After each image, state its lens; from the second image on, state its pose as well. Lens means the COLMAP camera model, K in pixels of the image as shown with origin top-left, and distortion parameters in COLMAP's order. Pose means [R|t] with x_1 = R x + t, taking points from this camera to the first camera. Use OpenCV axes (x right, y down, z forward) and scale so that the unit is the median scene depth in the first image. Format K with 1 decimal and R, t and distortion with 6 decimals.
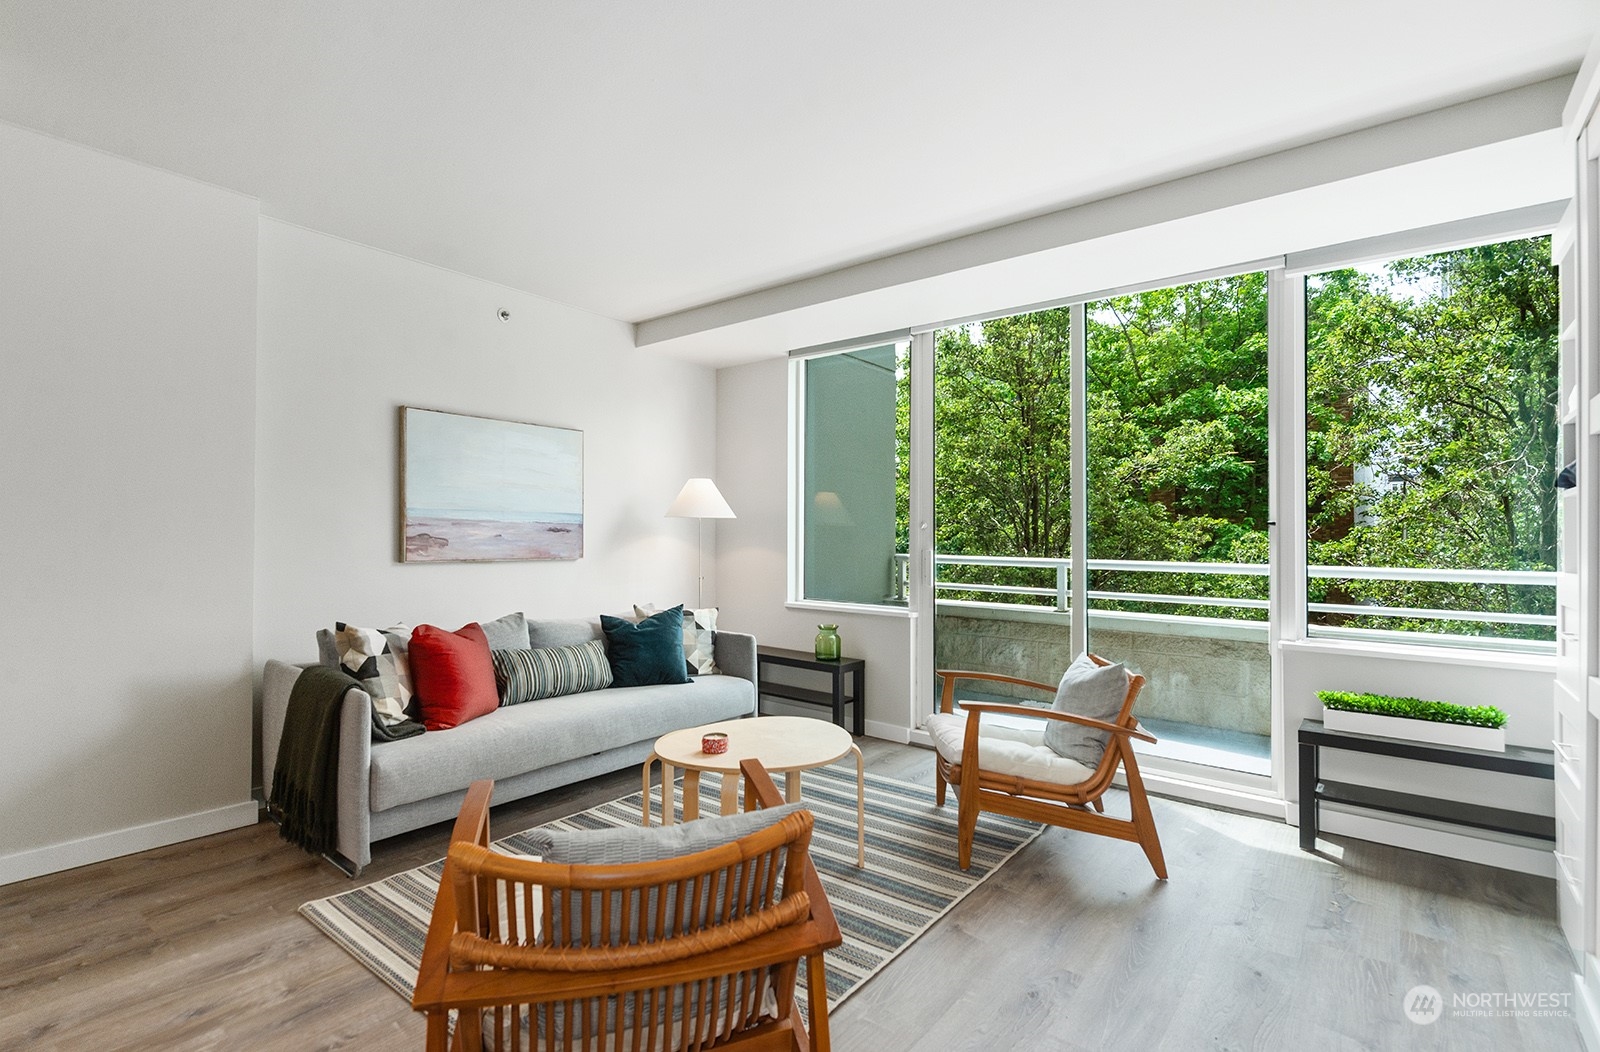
lens RADIAL K [[730.1, 0, 784.7], [0, 730.1, 540.6], [0, 0, 1]] dist [0.002507, -0.001061]
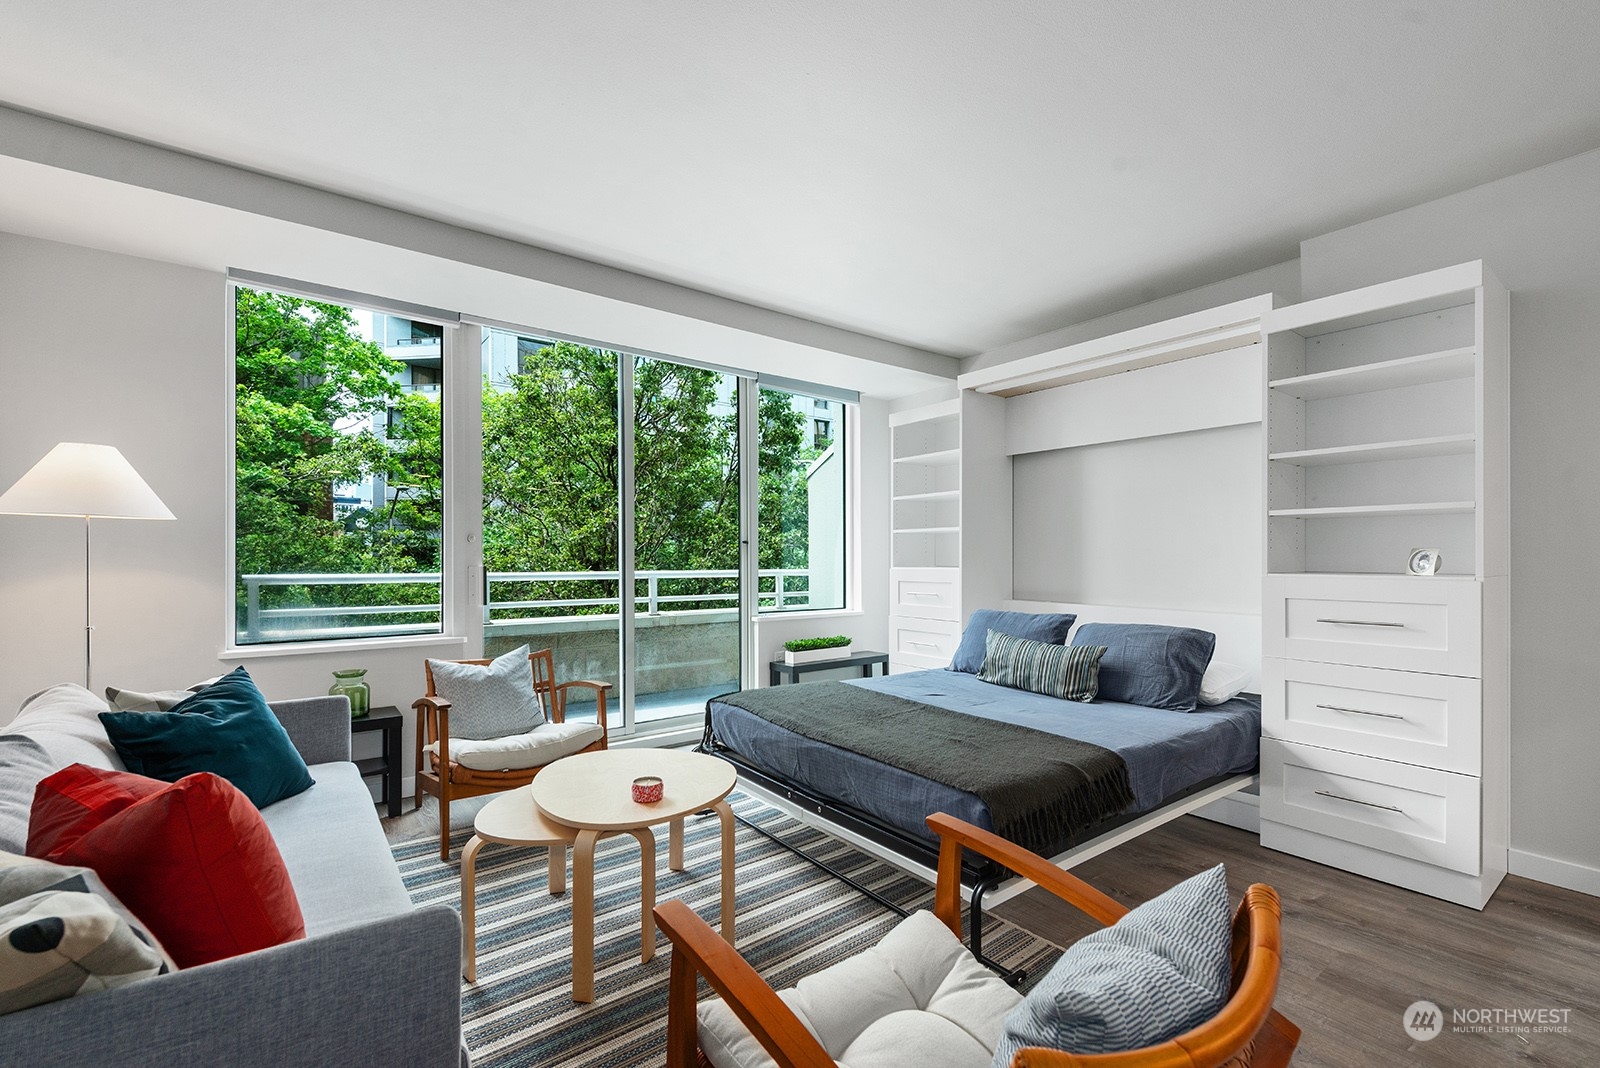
lens RADIAL K [[693.3, 0, 815.1], [0, 693.3, 563.2], [0, 0, 1]] dist [0.004005, -0.002840]
pose [[0.227166, -0.018184, 0.973686, -0.593762], [0.002415, 0.999833, 0.018109, -0.005498], [-0.973853, -0.001762, 0.227172, 0.421343]]
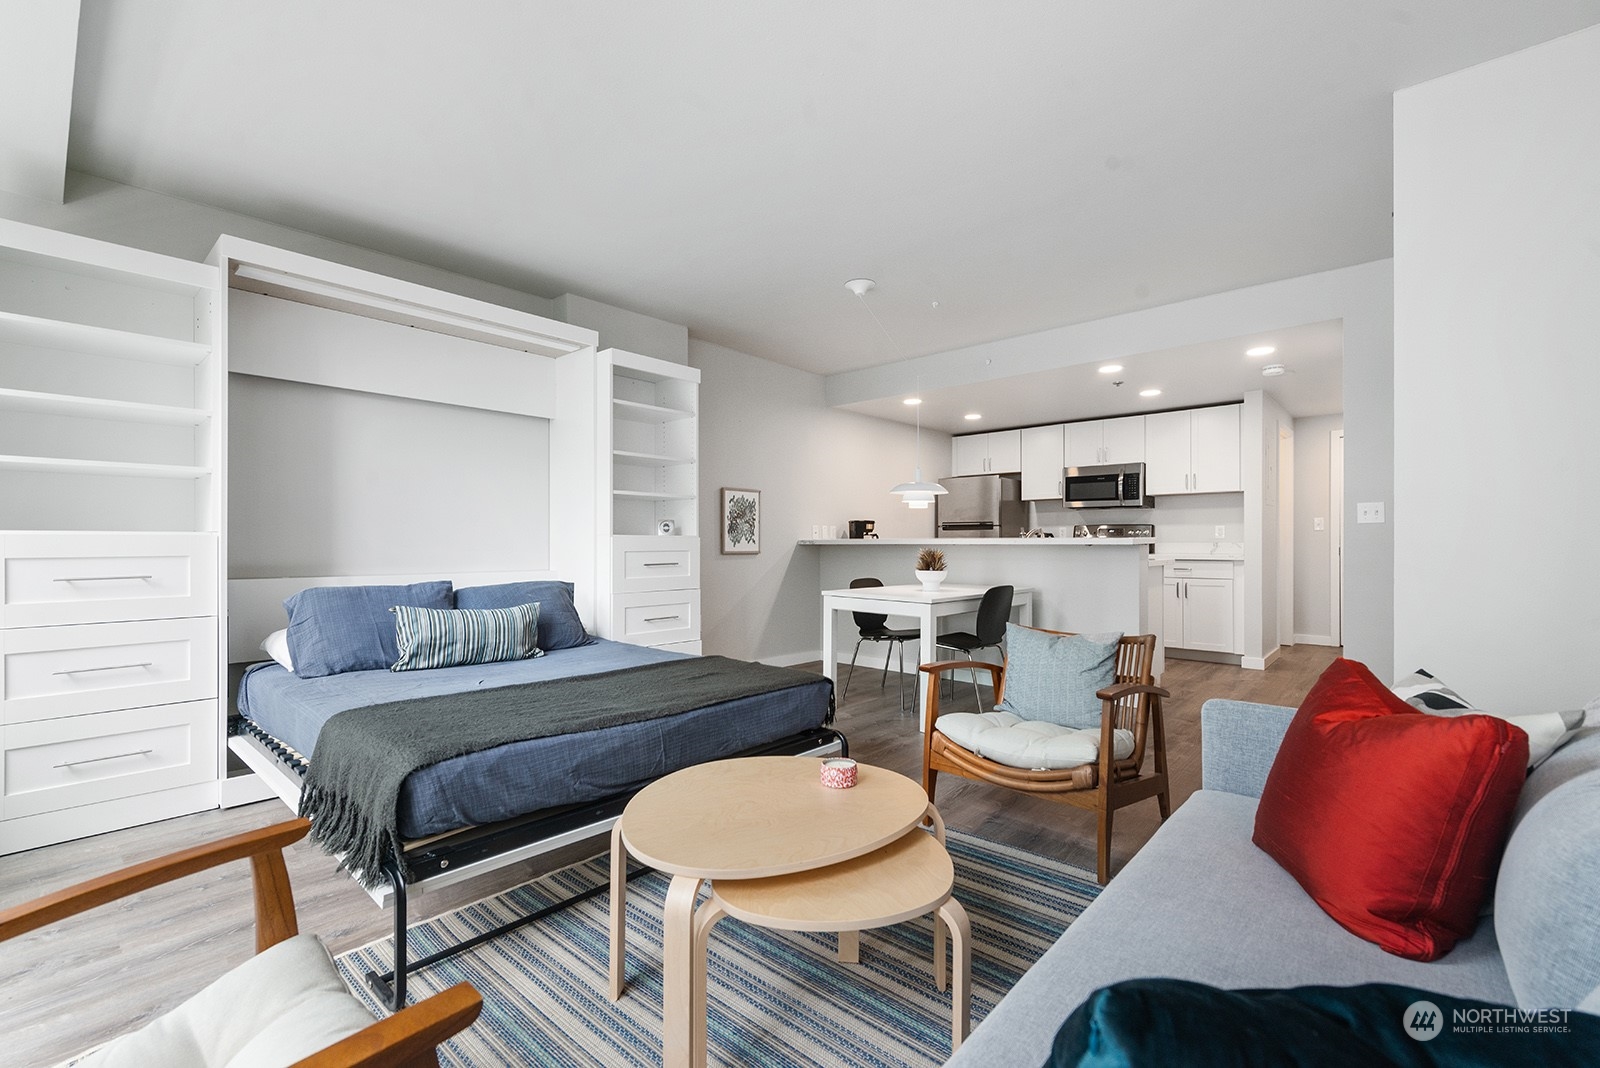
lens RADIAL K [[693.3, 0, 791.6], [0, 693.3, 543.1], [0, 0, 1]] dist [0.004005, -0.002840]
pose [[-0.999095, -0.007641, 0.041851, -0.097347], [-0.007469, 0.999963, 0.004262, 0.025510], [-0.041882, 0.003946, -0.999115, 1.117859]]
